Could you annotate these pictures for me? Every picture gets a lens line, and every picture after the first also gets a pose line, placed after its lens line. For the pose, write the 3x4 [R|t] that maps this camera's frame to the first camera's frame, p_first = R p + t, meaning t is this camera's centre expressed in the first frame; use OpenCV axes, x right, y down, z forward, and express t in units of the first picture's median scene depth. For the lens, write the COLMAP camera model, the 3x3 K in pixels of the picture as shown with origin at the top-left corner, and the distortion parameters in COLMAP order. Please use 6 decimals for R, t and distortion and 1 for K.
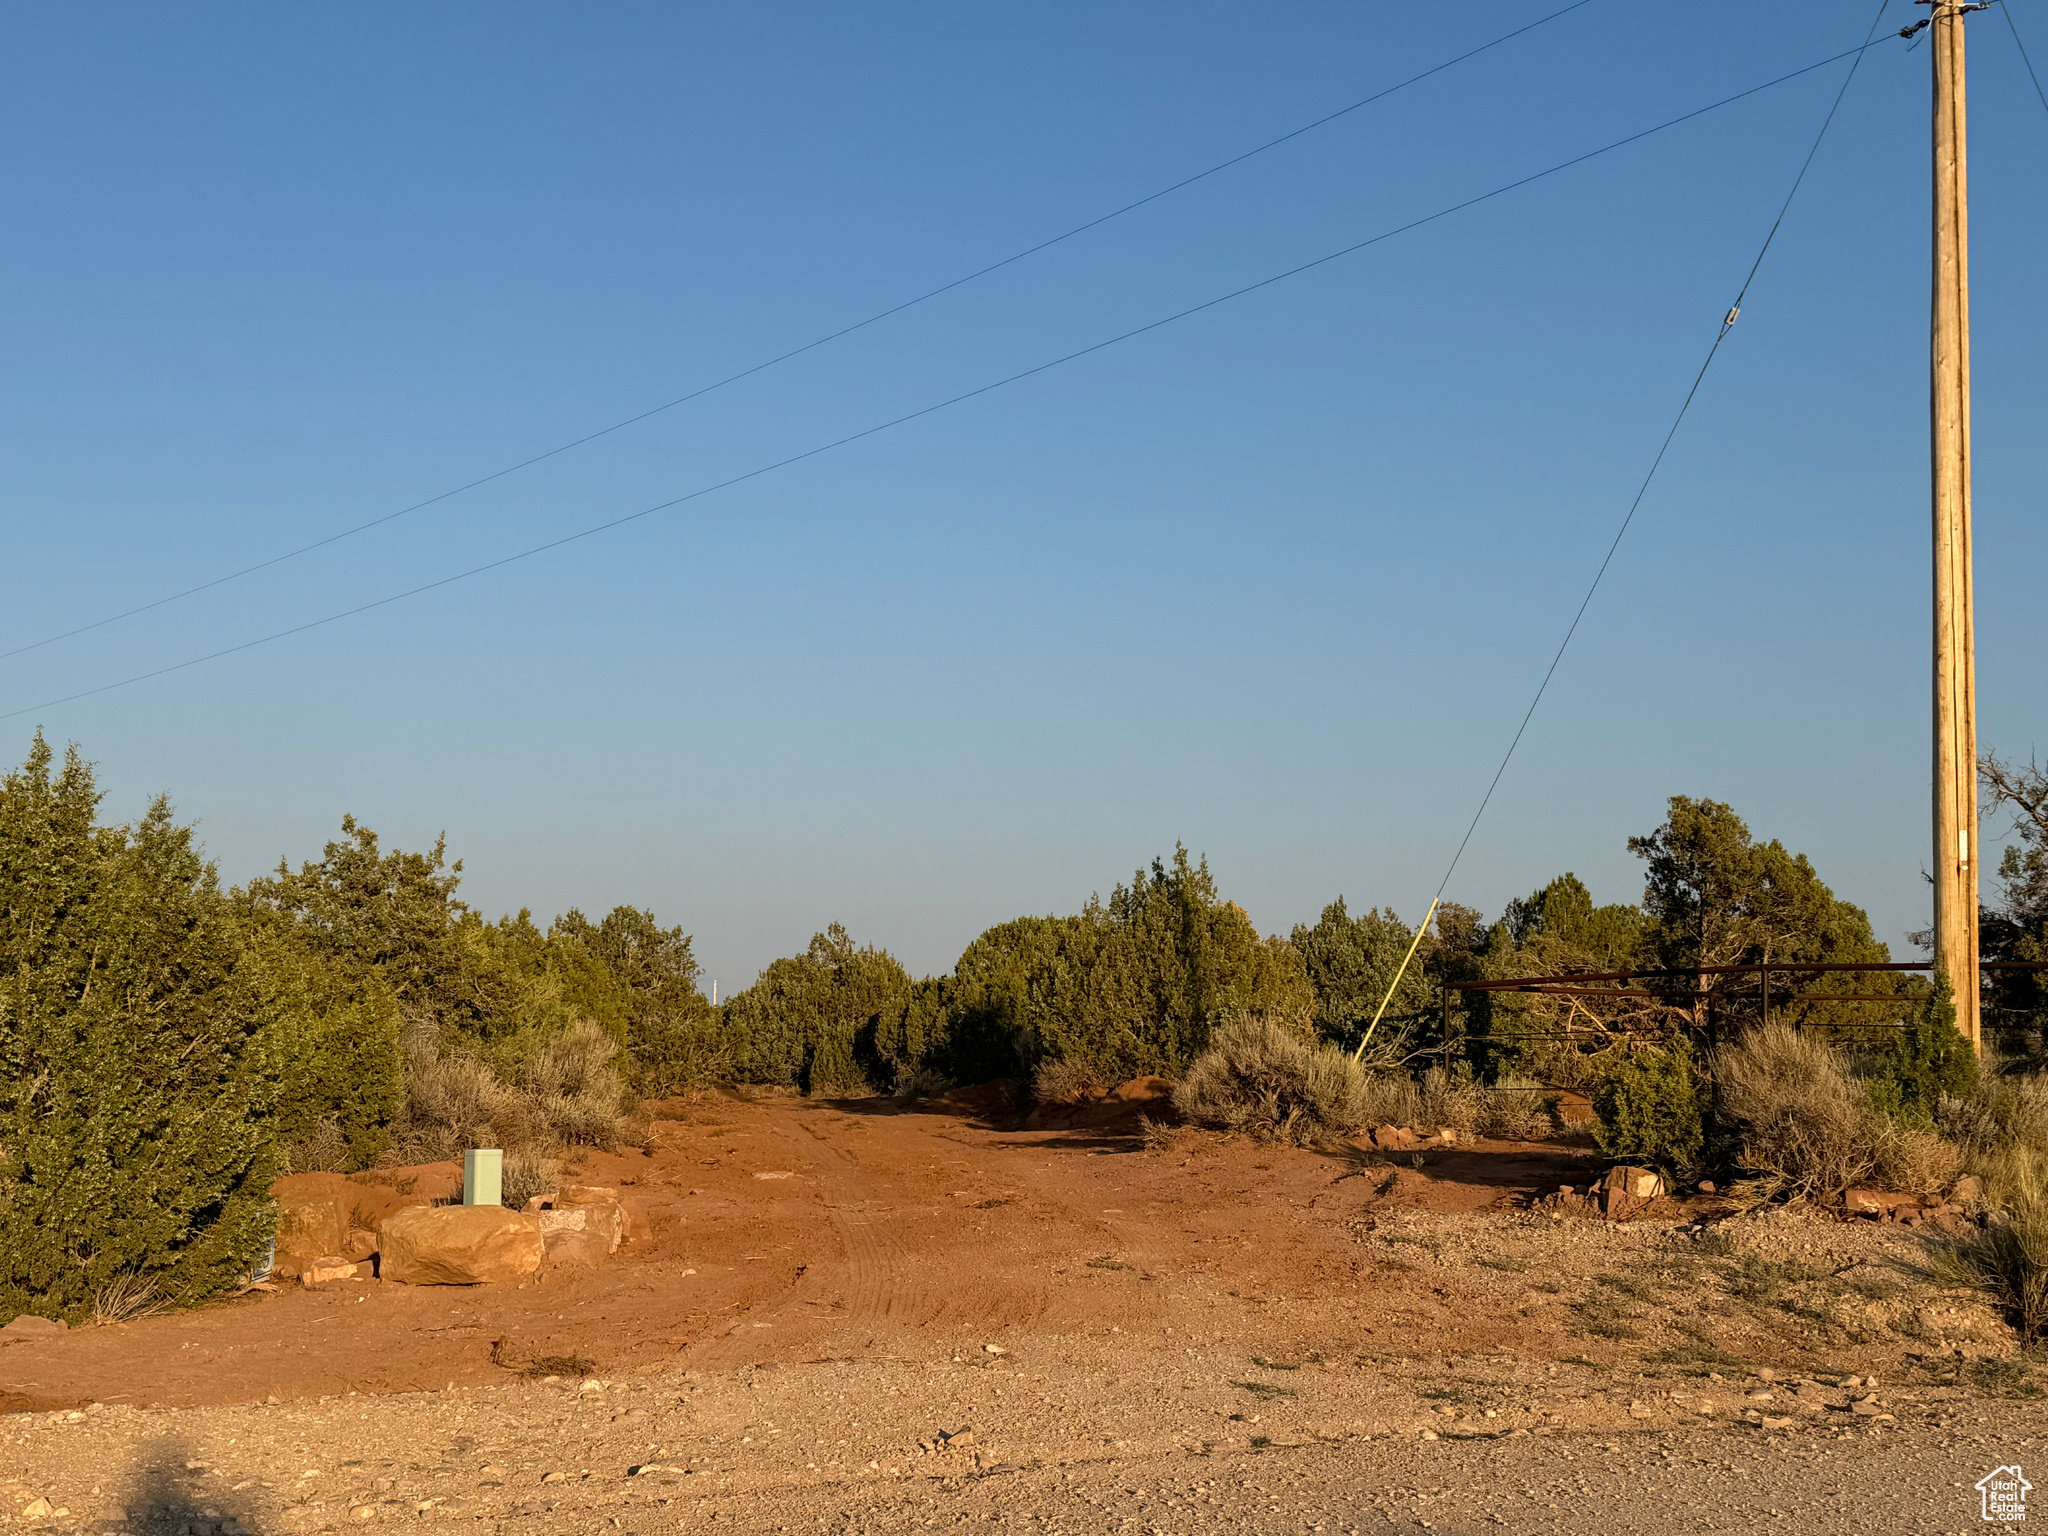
lens RADIAL K [[2748.9, 0, 1023.7], [0, 2748.9, 770.4], [0, 0, 1]] dist [0.108285, 0.000000]
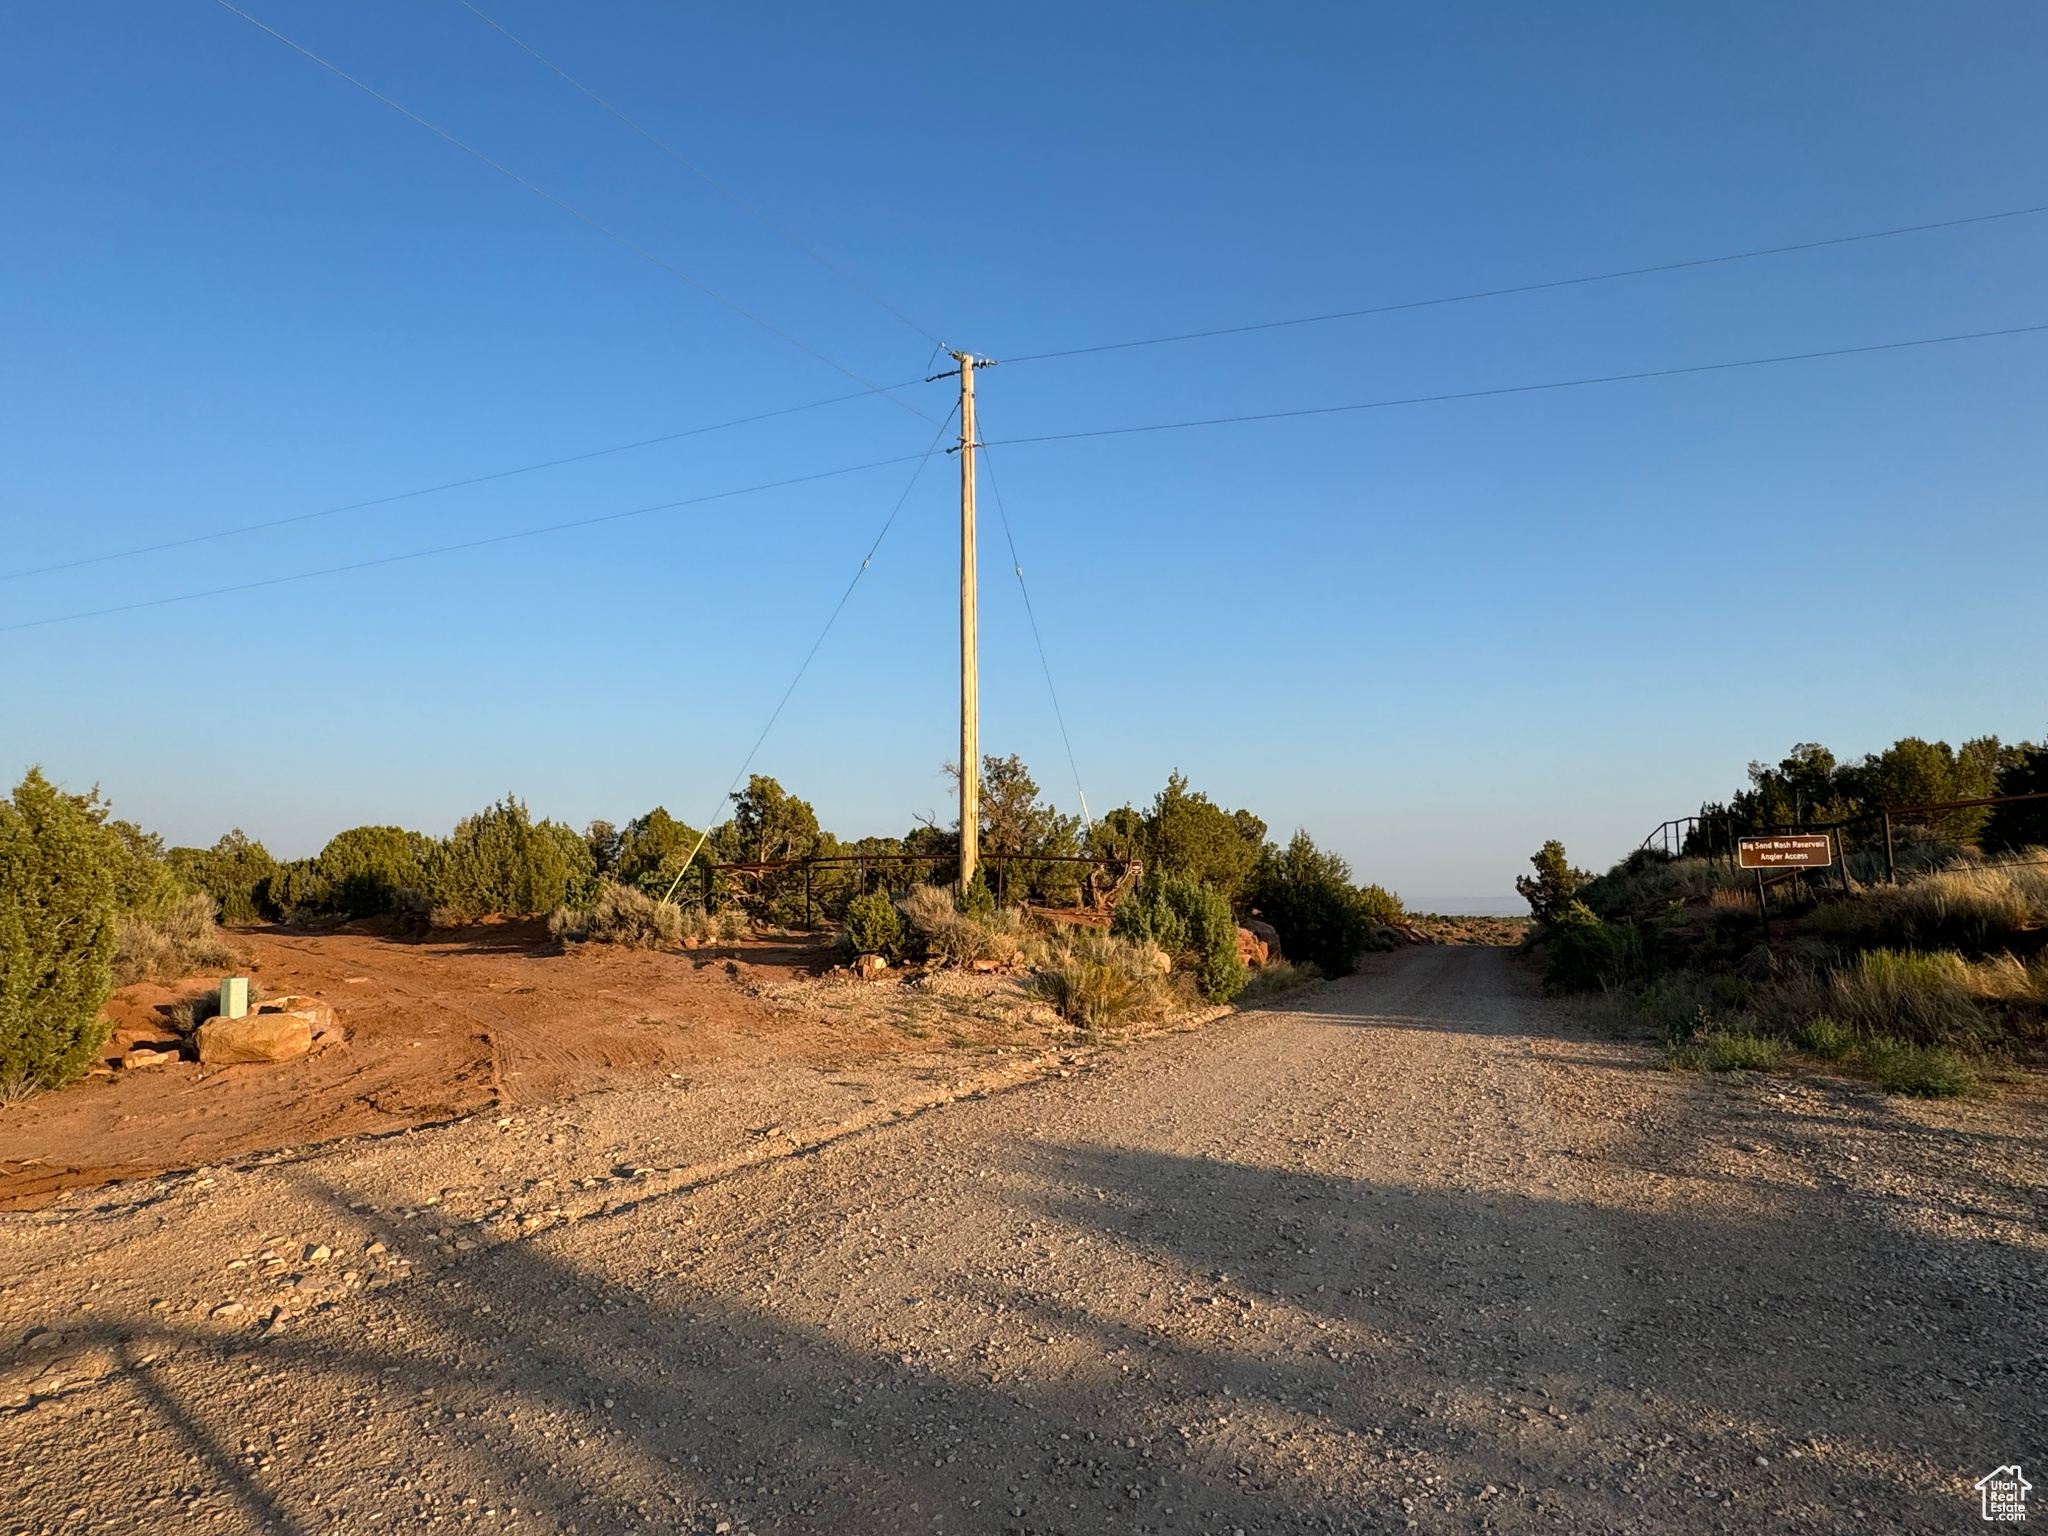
lens RADIAL K [[1247.5, 0, 1024.5], [0, 1247.5, 761.8], [0, 0, 1]] dist [-0.006967, -0.000729]
pose [[0.855003, 0.028583, 0.517835, -0.126183], [-0.031275, 0.999505, -0.003532, -0.005281], [-0.517680, -0.013176, 0.855473, 0.072180]]
